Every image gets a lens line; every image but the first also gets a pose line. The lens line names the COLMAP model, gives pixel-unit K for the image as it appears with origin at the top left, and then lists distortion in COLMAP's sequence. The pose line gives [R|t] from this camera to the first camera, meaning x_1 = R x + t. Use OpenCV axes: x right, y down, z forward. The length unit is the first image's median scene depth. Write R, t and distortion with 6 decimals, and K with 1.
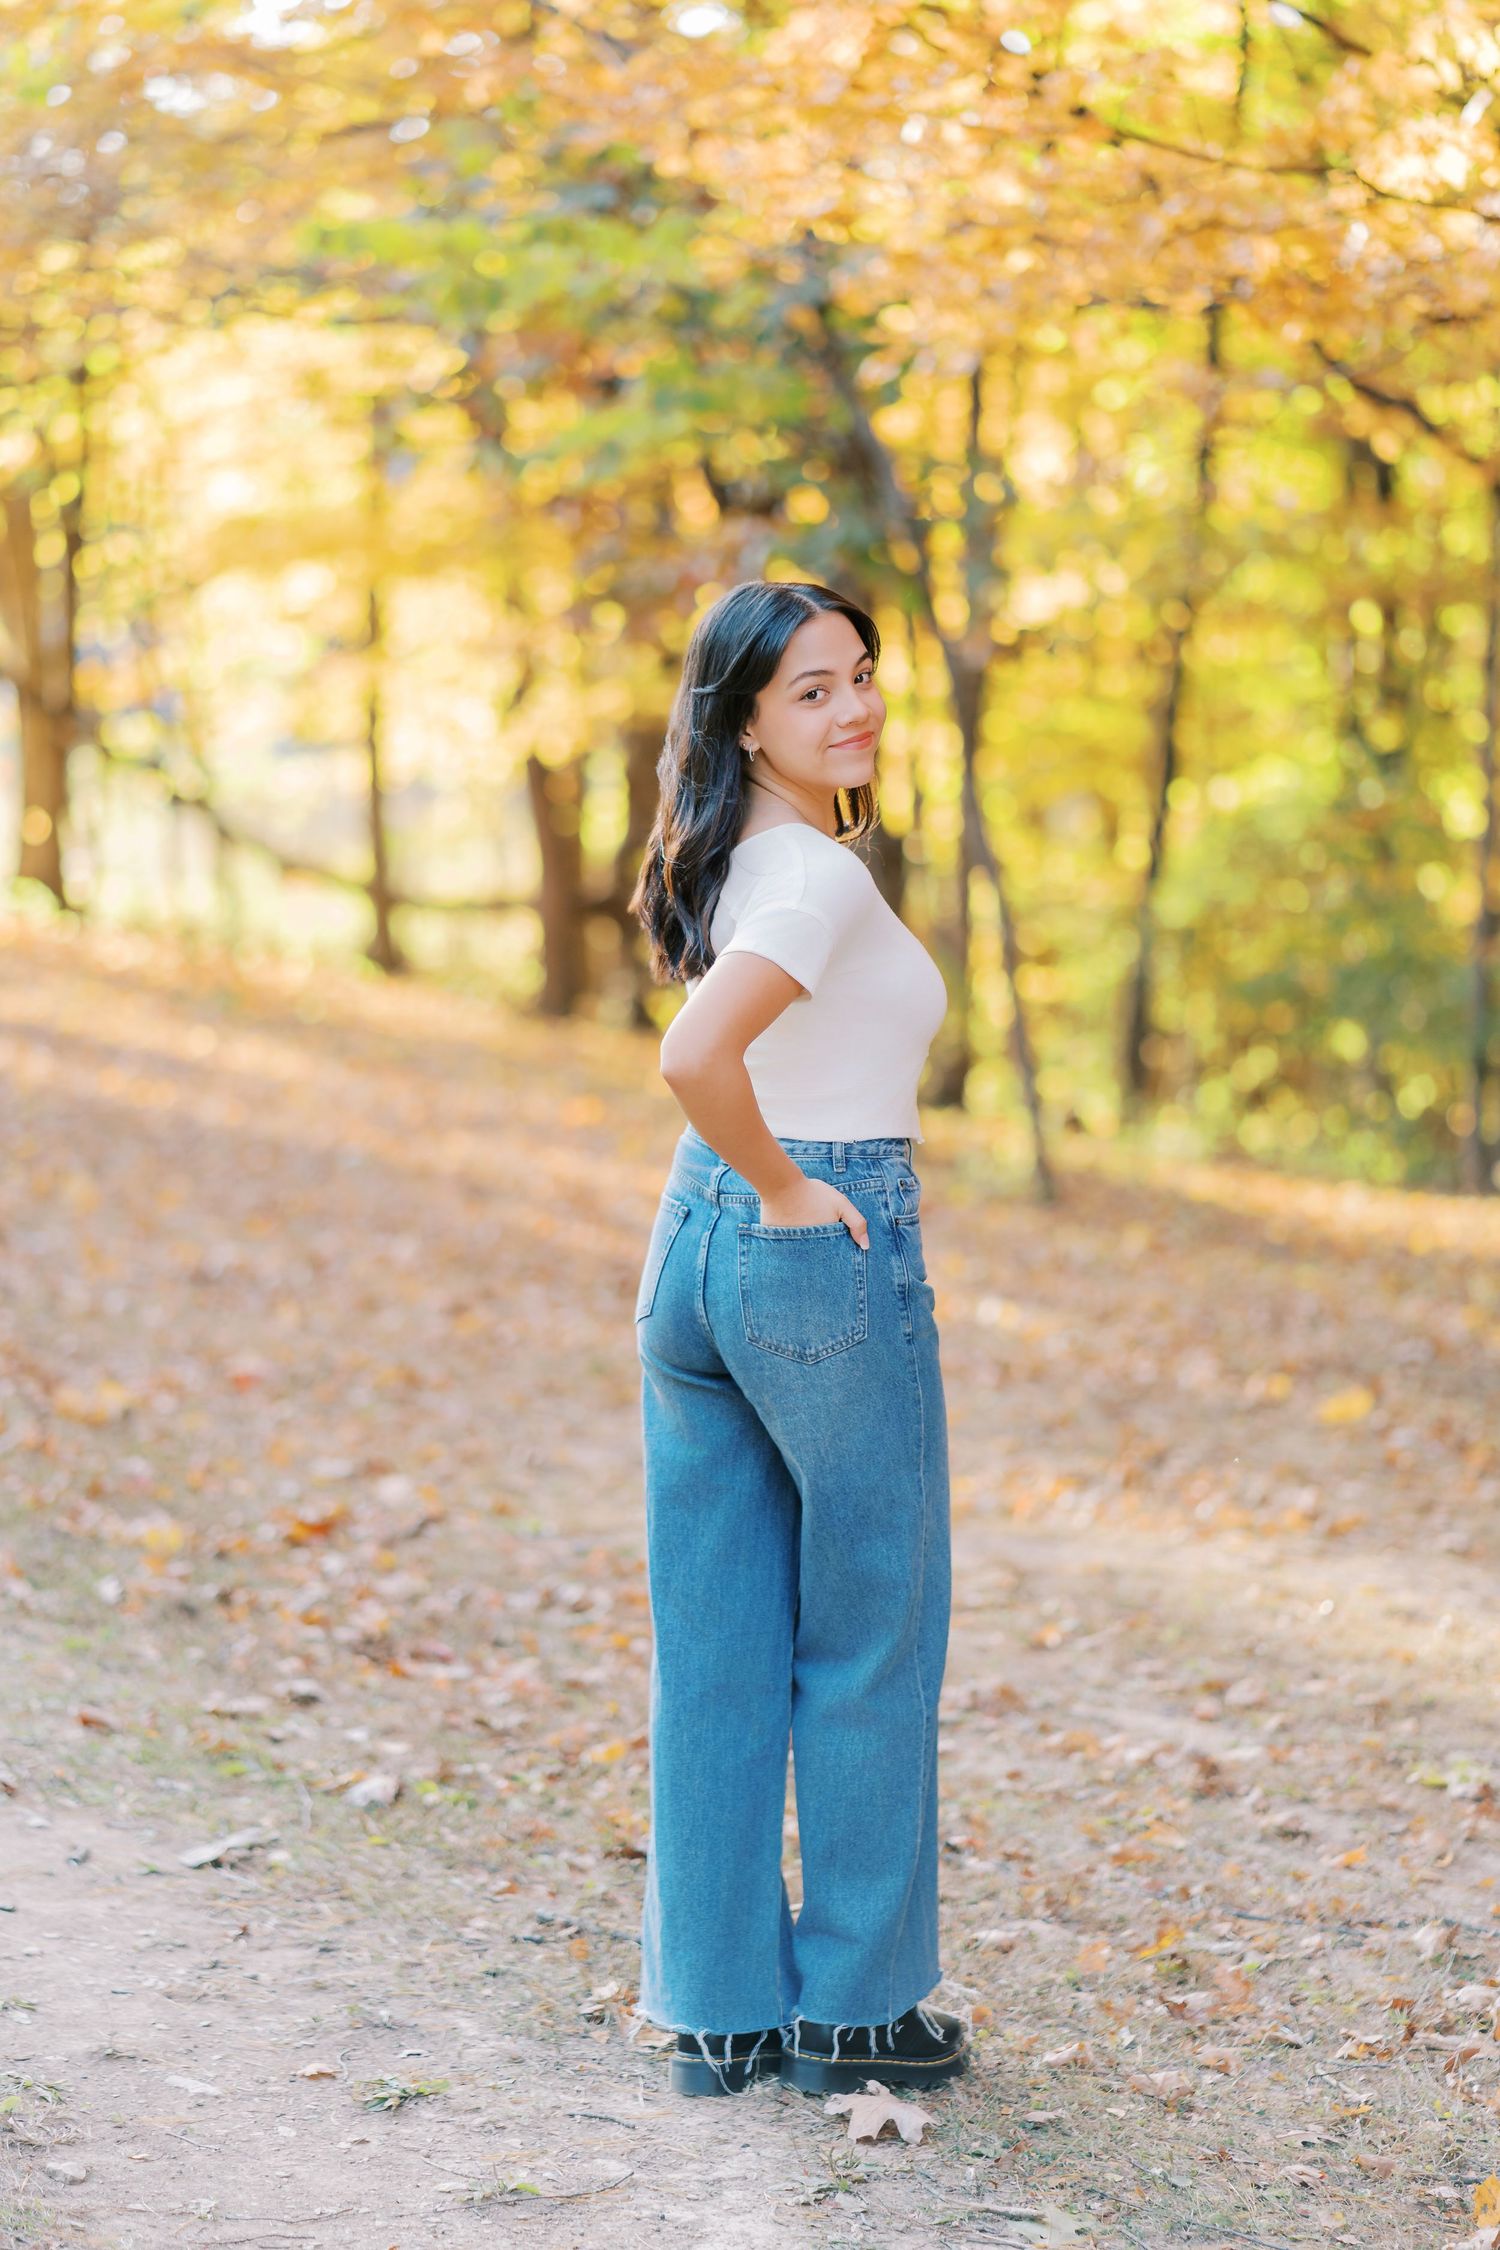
lens RADIAL K [[5448.4, 0, 746.5], [0, 5448.4, 1070.7], [0, 0, 1]] dist [-0.028461, 0.303525]
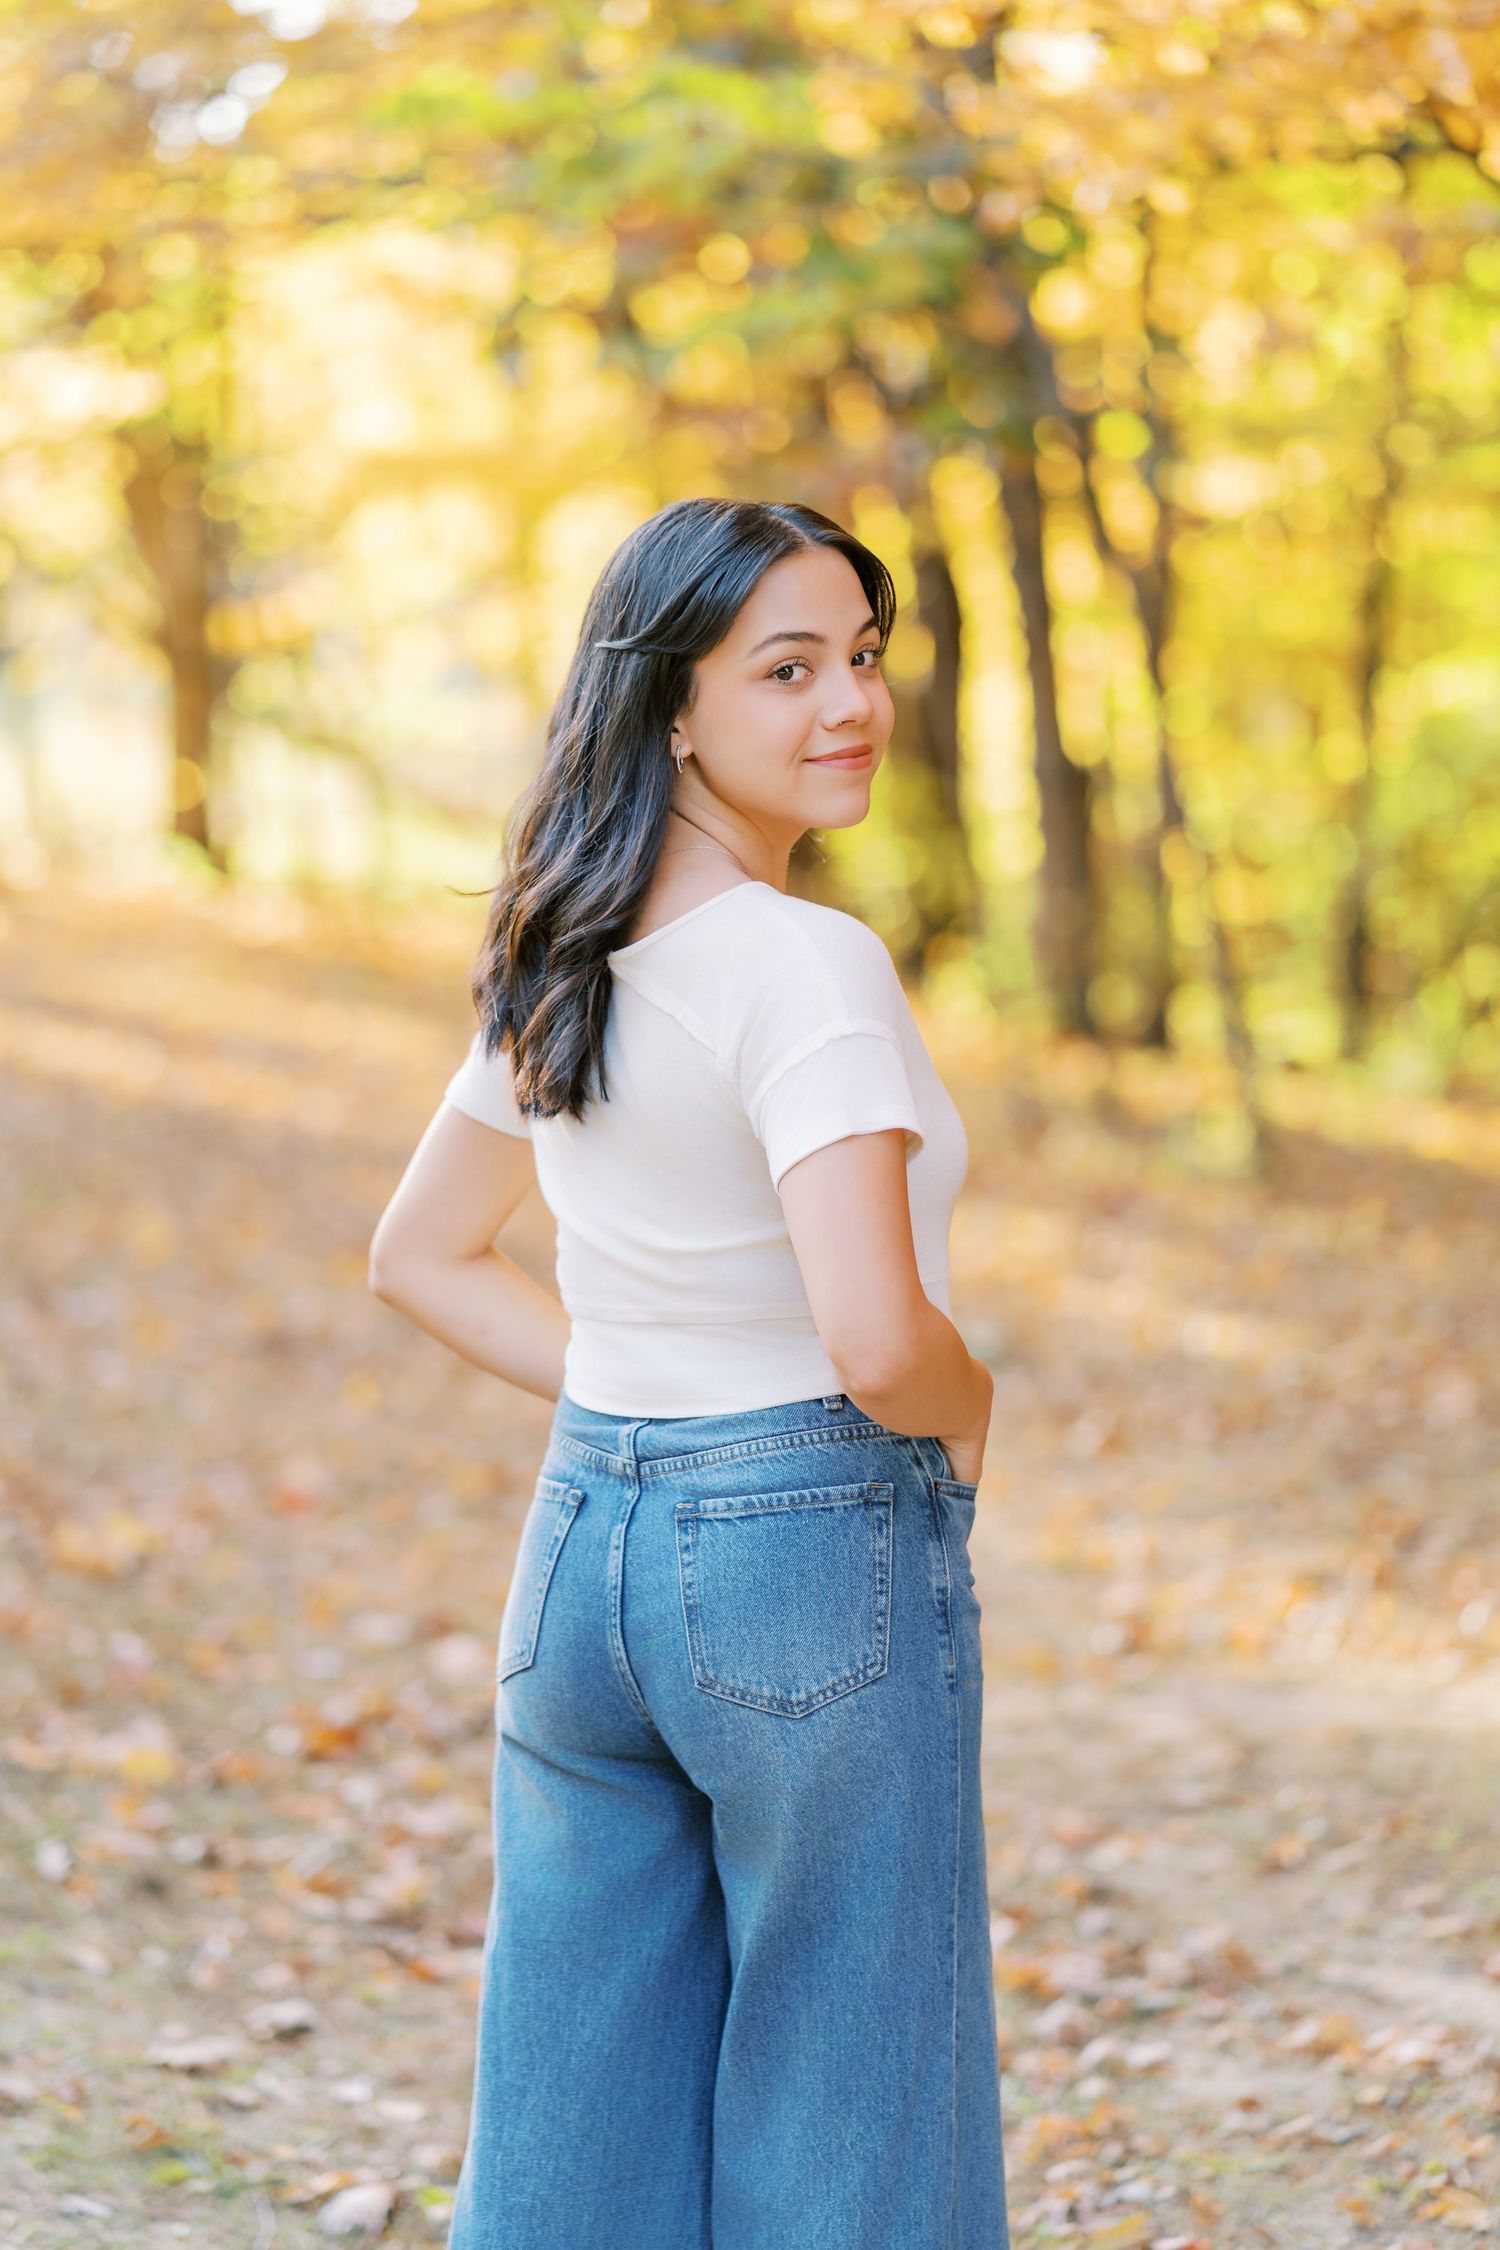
lens RADIAL K [[5448.4, 0, 746.5], [0, 5448.4, 1070.7], [0, 0, 1]] dist [-0.028461, 0.303525]
pose [[0.998105, -0.046706, -0.040056, 0.015020], [0.047361, 0.998757, 0.015565, -0.021641], [0.039279, -0.017433, 0.999076, 0.228552]]
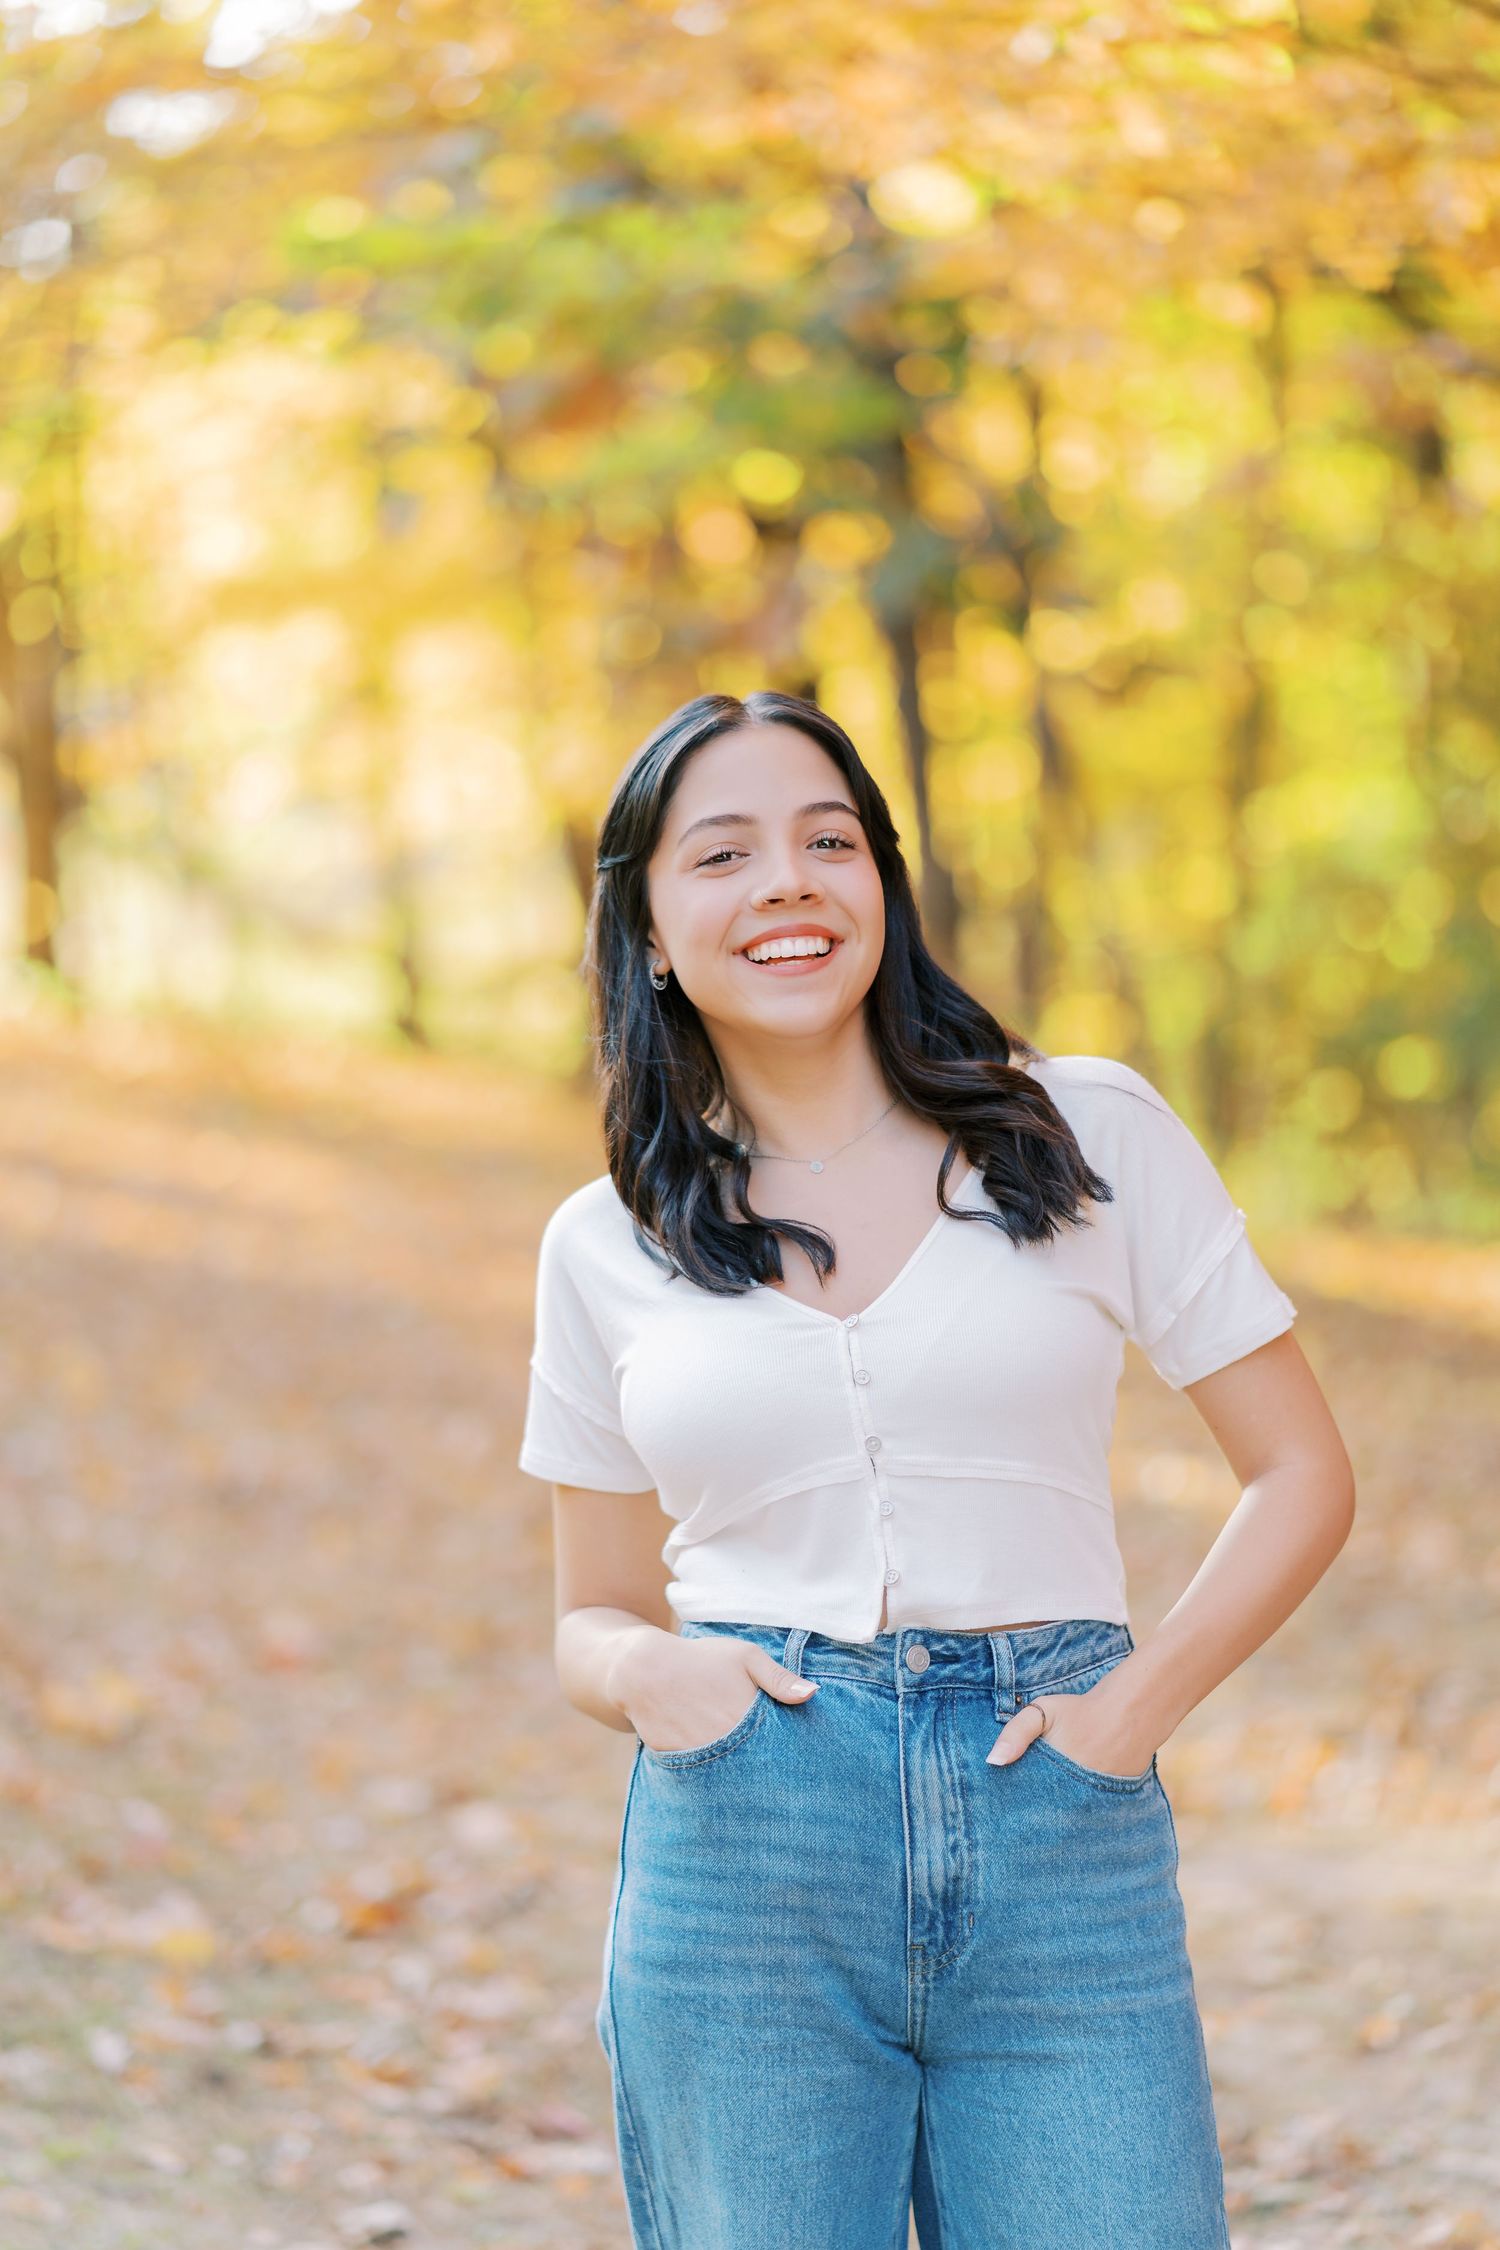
lens RADIAL K [[5448.4, 0, 746.5], [0, 5448.4, 1070.7], [0, 0, 1]] dist [-0.028461, 0.303525]
pose [[0.998905, -0.046638, -0.003619, -0.021591], [0.046618, 0.998898, -0.005401, -0.026722], [0.003867, 0.005226, 0.999979, 0.254141]]
